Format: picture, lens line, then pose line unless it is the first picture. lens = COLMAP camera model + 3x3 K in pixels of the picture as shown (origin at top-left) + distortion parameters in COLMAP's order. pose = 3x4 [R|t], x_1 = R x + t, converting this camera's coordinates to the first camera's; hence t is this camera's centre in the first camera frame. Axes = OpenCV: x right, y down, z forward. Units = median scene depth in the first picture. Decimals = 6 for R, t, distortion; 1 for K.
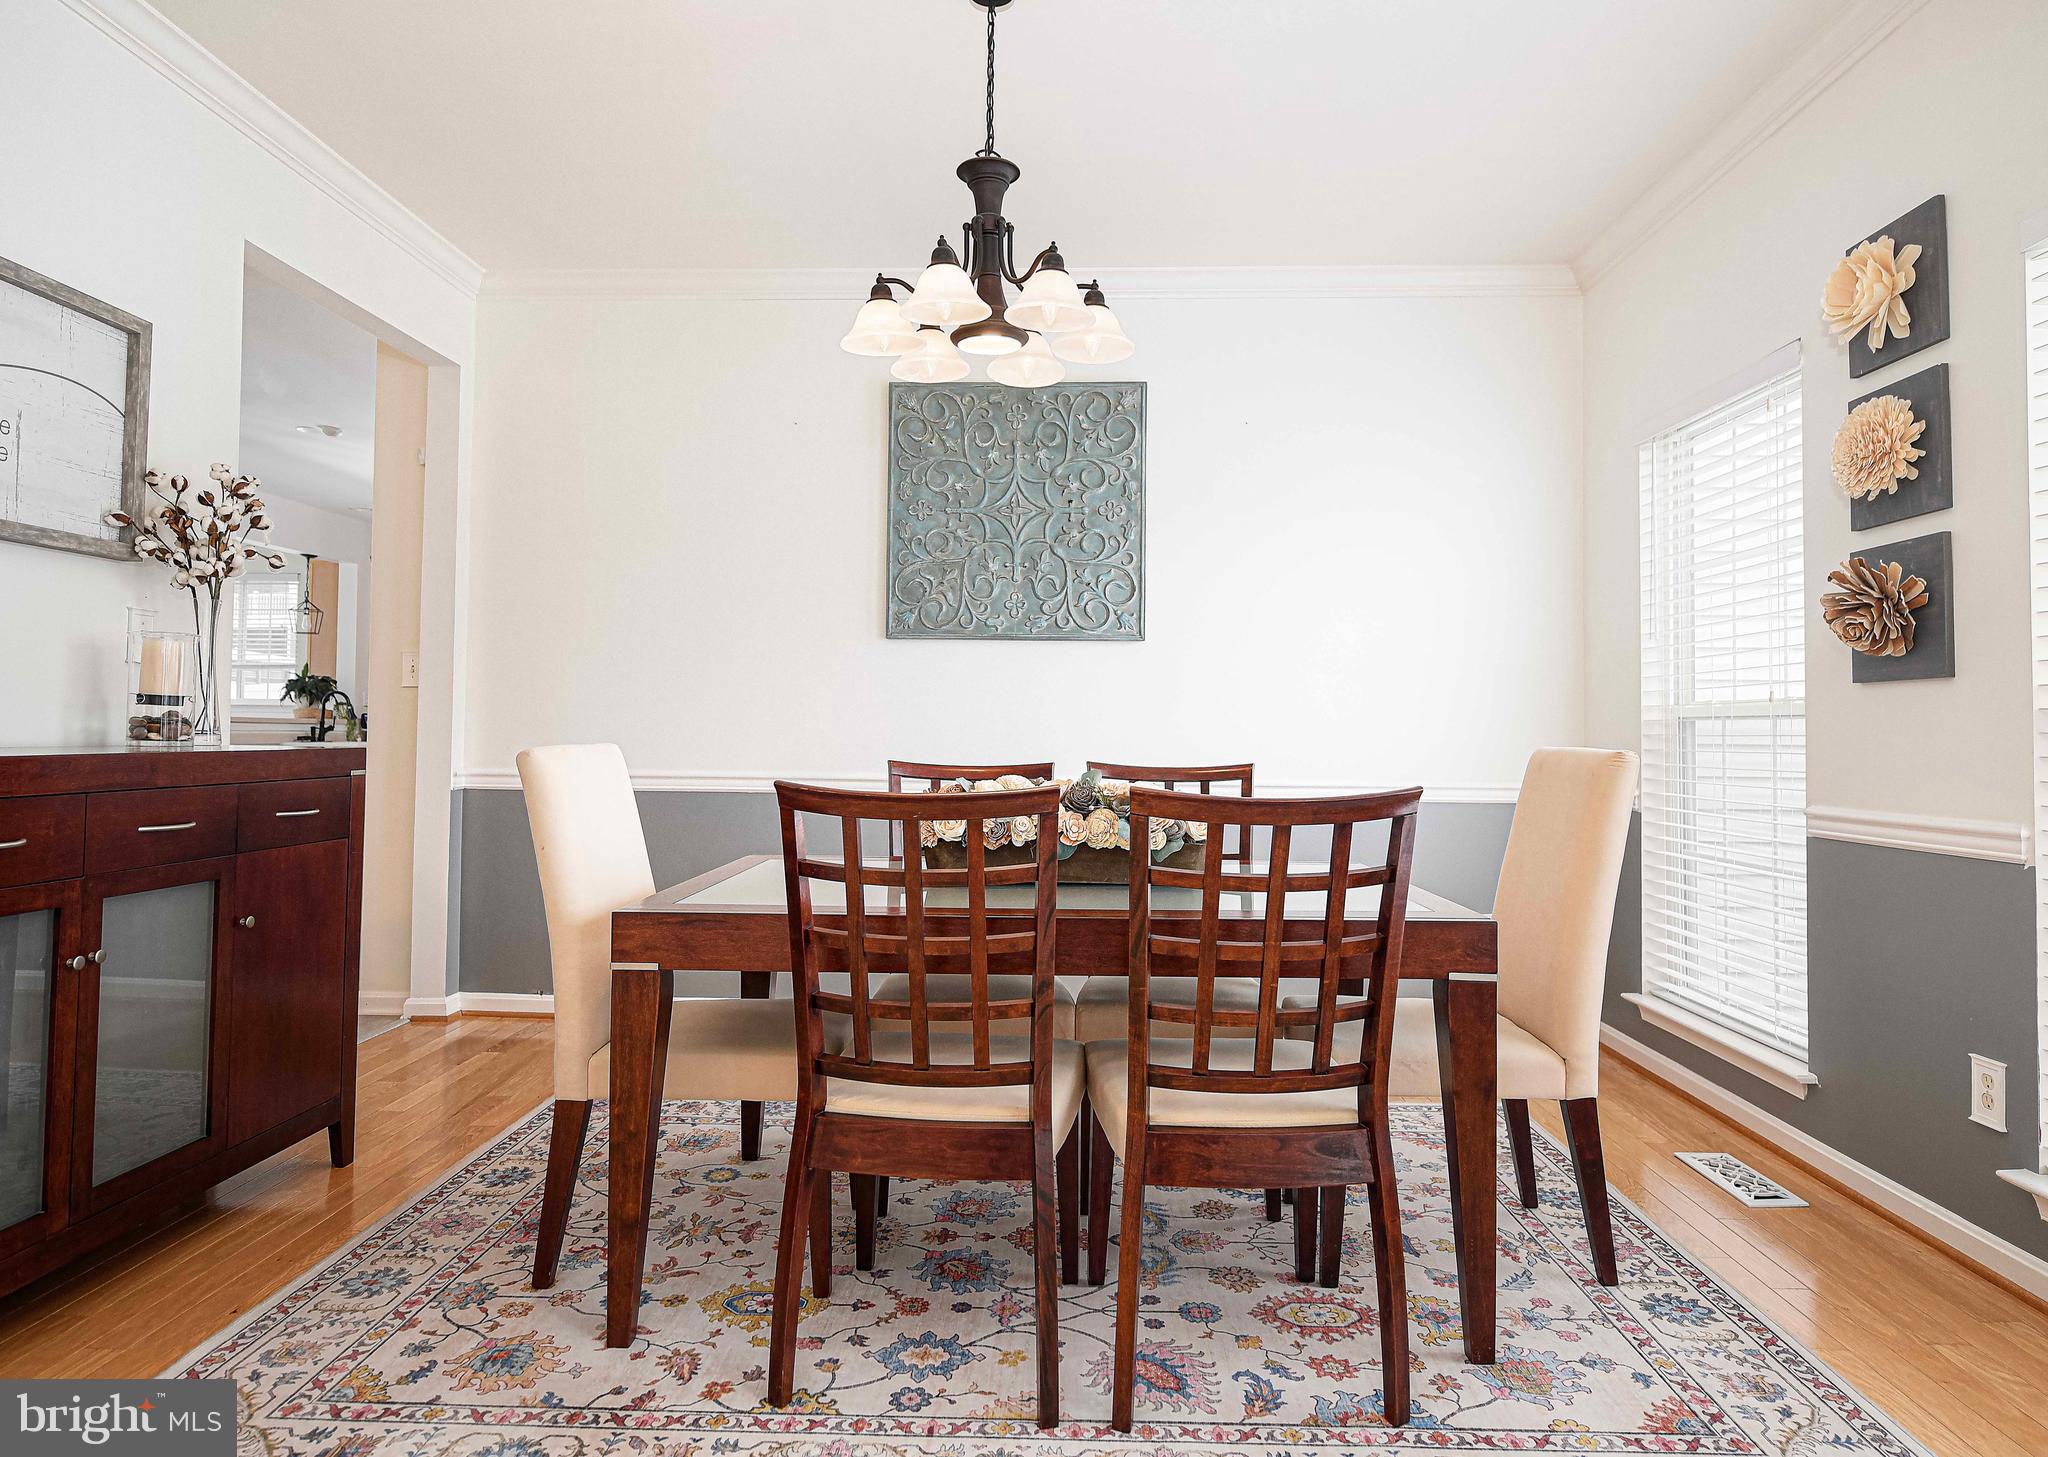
lens RADIAL K [[1197.5, 0, 1017.6], [0, 1197.5, 718.7], [0, 0, 1]] dist [-0.019237, 0.001388]
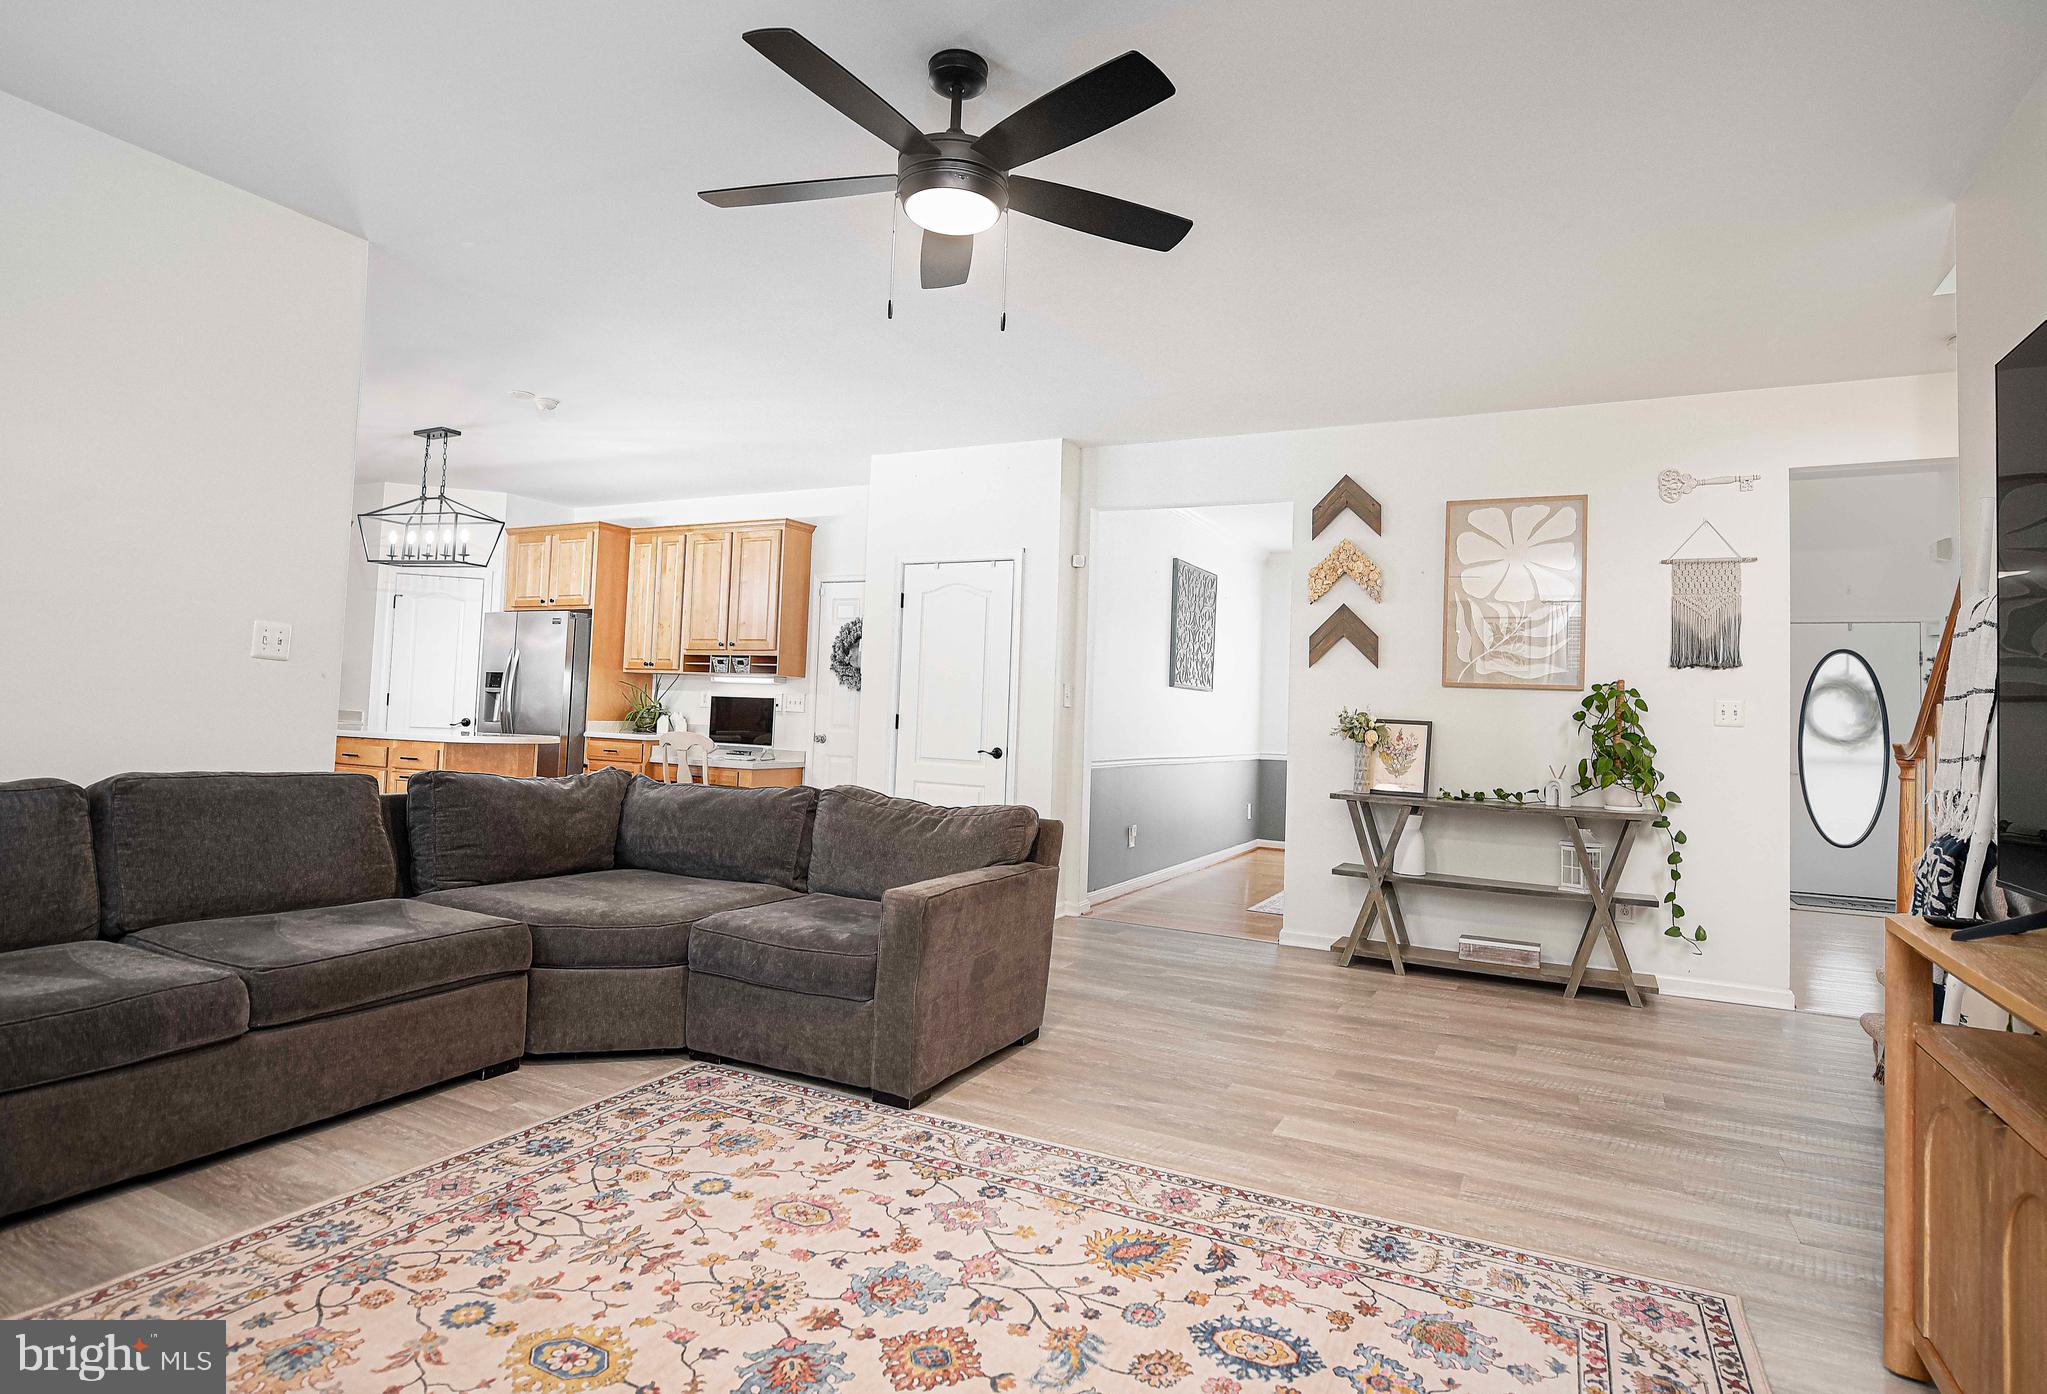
lens RADIAL K [[1073.0, 0, 1027.0], [0, 1073.0, 689.2], [0, 0, 1]] dist [-0.004440, -0.001234]
pose [[0.903291, 0.012736, -0.428839, 0.417167], [-0.022736, 0.999576, -0.018204, -0.014889], [0.428426, 0.026193, 0.903197, 0.364879]]
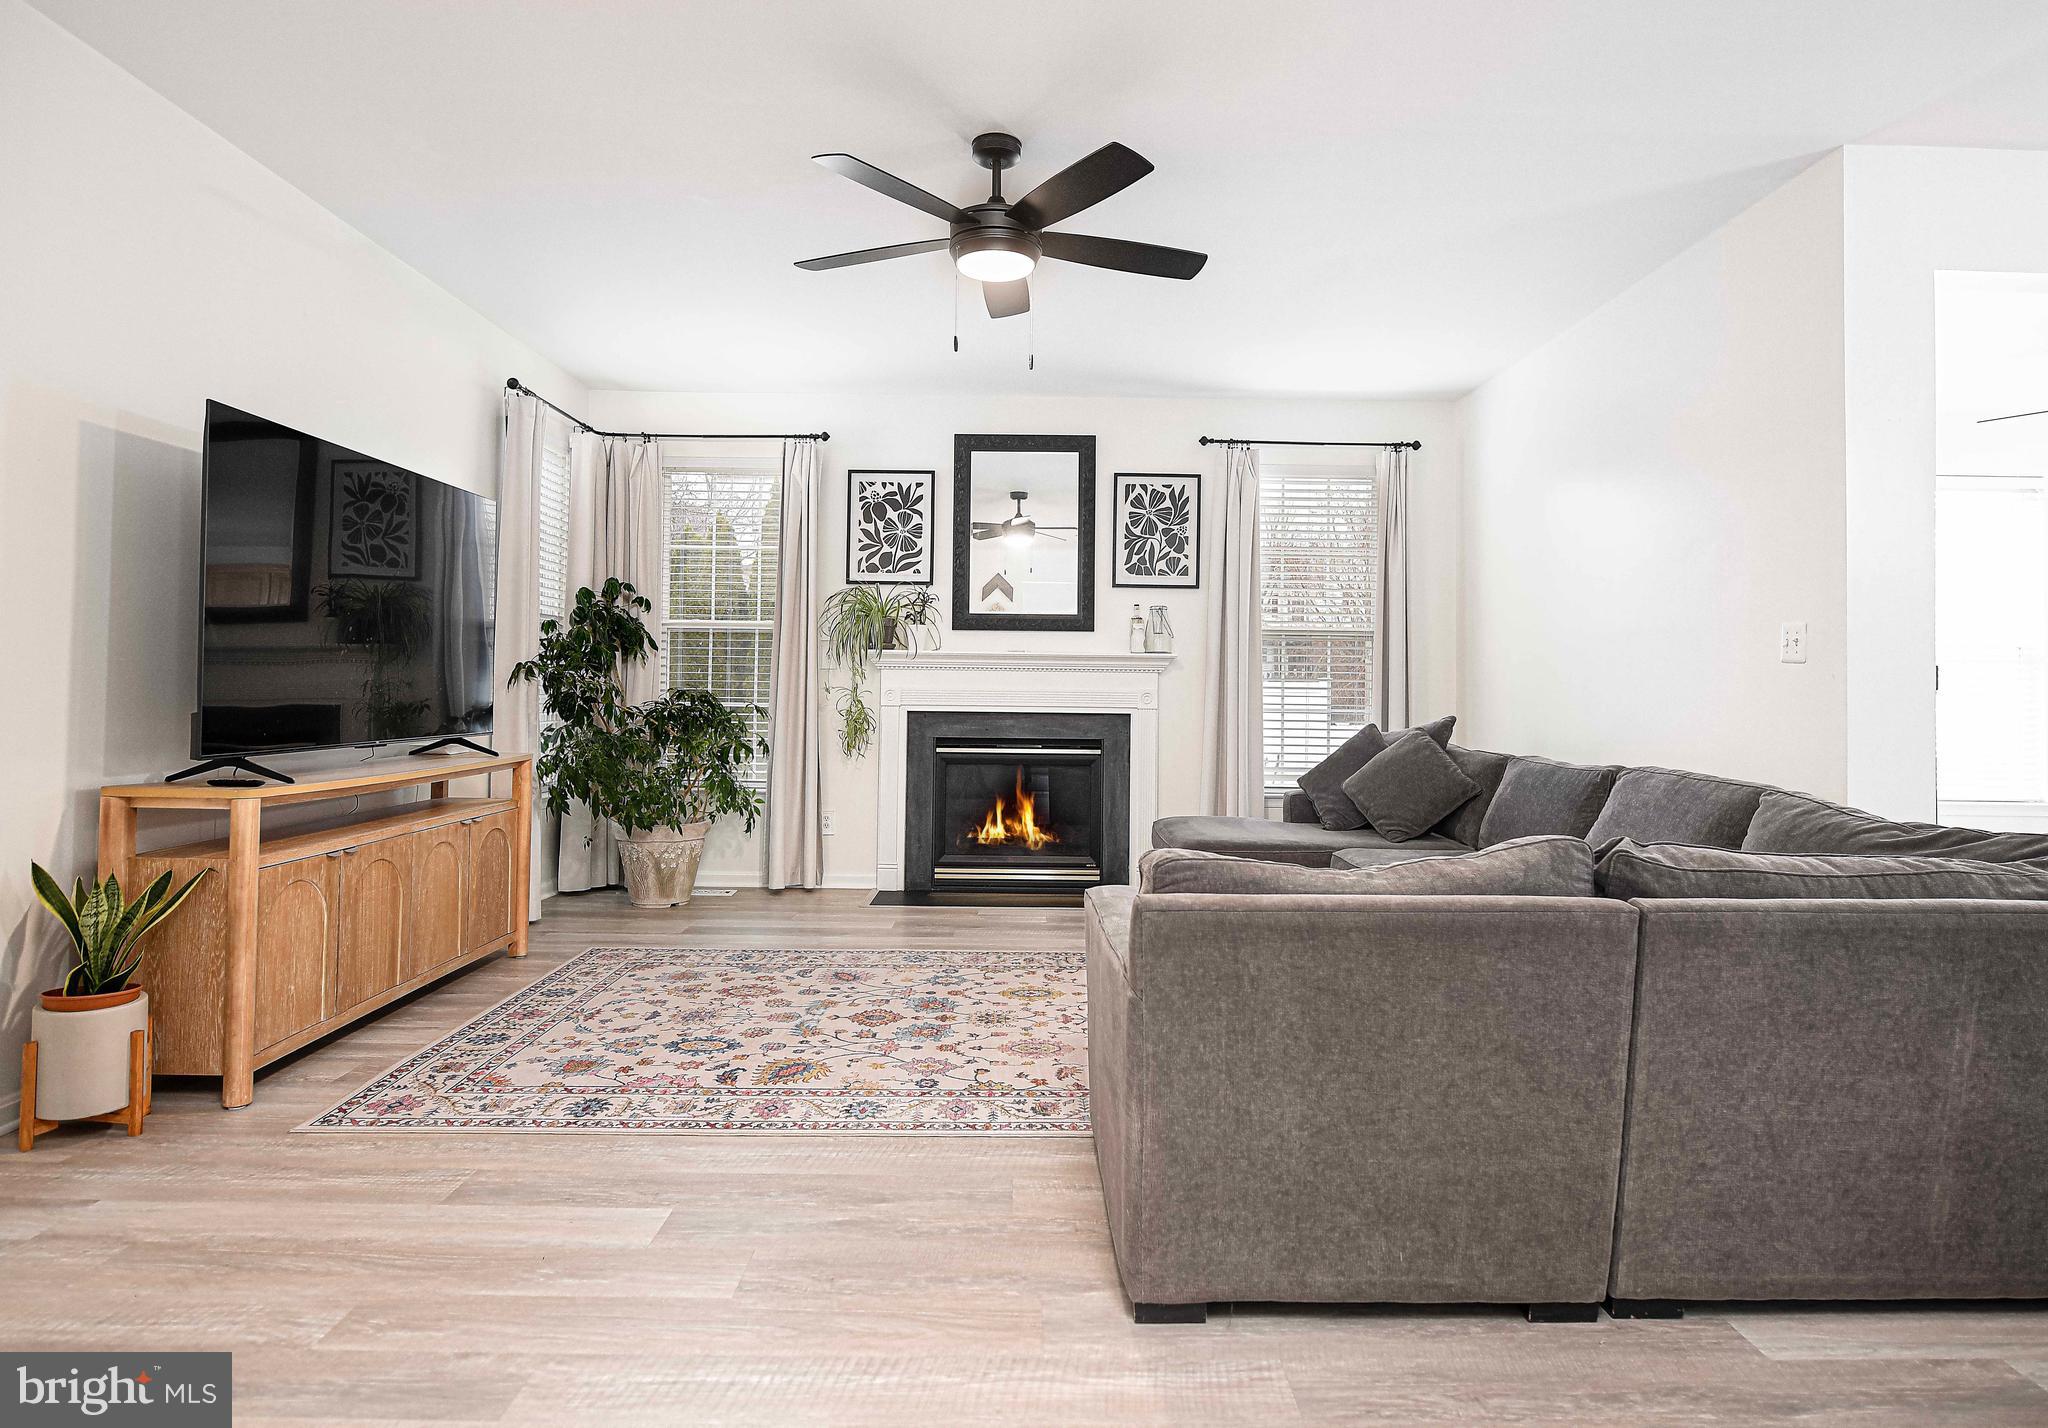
lens RADIAL K [[1041.3, 0, 1015.4], [0, 1041.3, 702.8], [0, 0, 1]] dist [-0.004570, -0.000148]
pose [[-0.998721, -0.023285, -0.044874, -0.089208], [-0.023165, 0.999727, -0.003196, 0.018830], [0.044936, -0.002152, -0.998988, 2.496061]]
